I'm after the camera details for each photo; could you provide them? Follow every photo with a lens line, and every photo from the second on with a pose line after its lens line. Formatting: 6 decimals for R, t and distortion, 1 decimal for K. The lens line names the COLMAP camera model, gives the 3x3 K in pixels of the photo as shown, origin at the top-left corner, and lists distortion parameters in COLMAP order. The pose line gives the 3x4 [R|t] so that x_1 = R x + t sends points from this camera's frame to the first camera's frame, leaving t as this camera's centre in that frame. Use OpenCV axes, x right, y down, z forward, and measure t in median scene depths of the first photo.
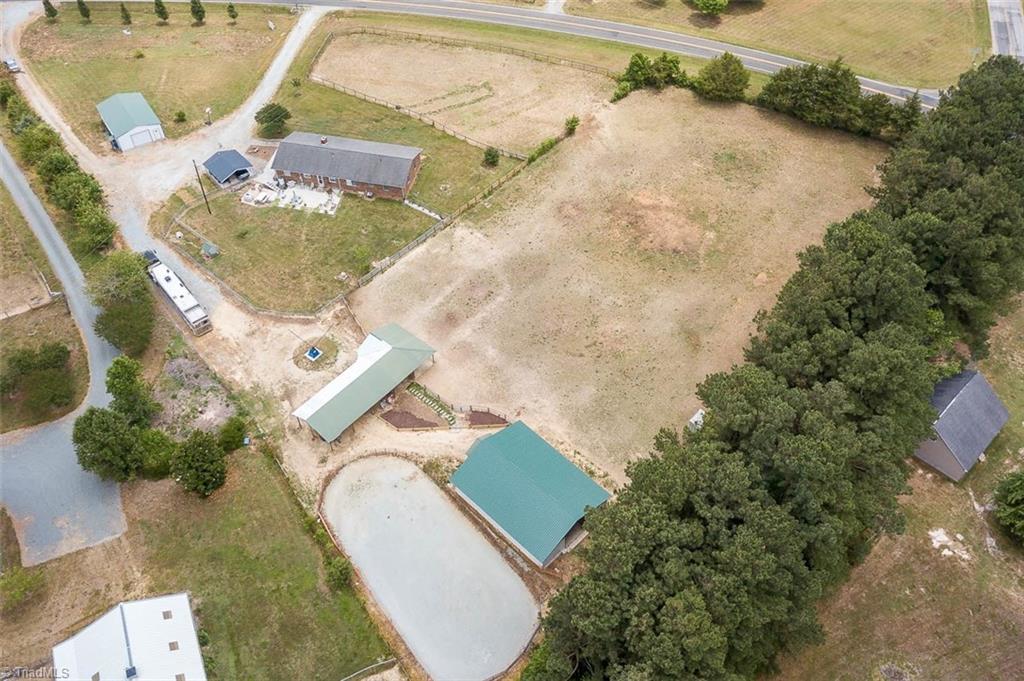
lens RADIAL K [[827.4, 0, 512.4], [0, 827.4, 340.3], [0, 0, 1]] dist [-0.001607, -0.001924]
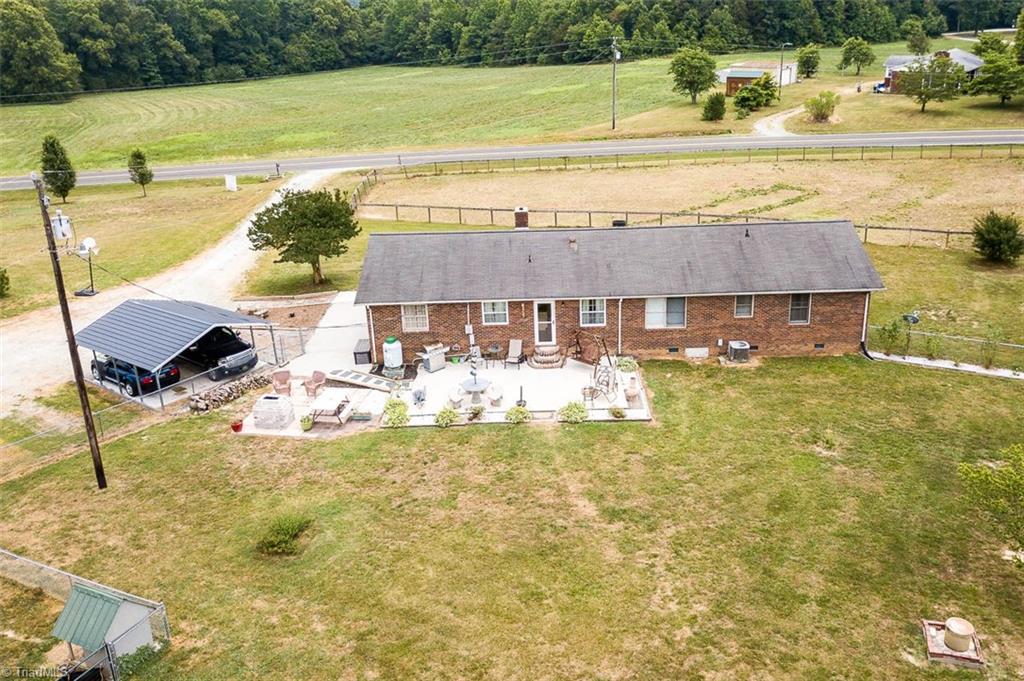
lens RADIAL K [[827.4, 0, 511.2], [0, 827.4, 339.8], [0, 0, 1]] dist [-0.001607, -0.001924]
pose [[0.973994, -0.100255, 0.203186, -0.301952], [0.190829, 0.846443, -0.497111, -0.059291], [-0.122148, 0.522957, 0.843562, 0.787935]]
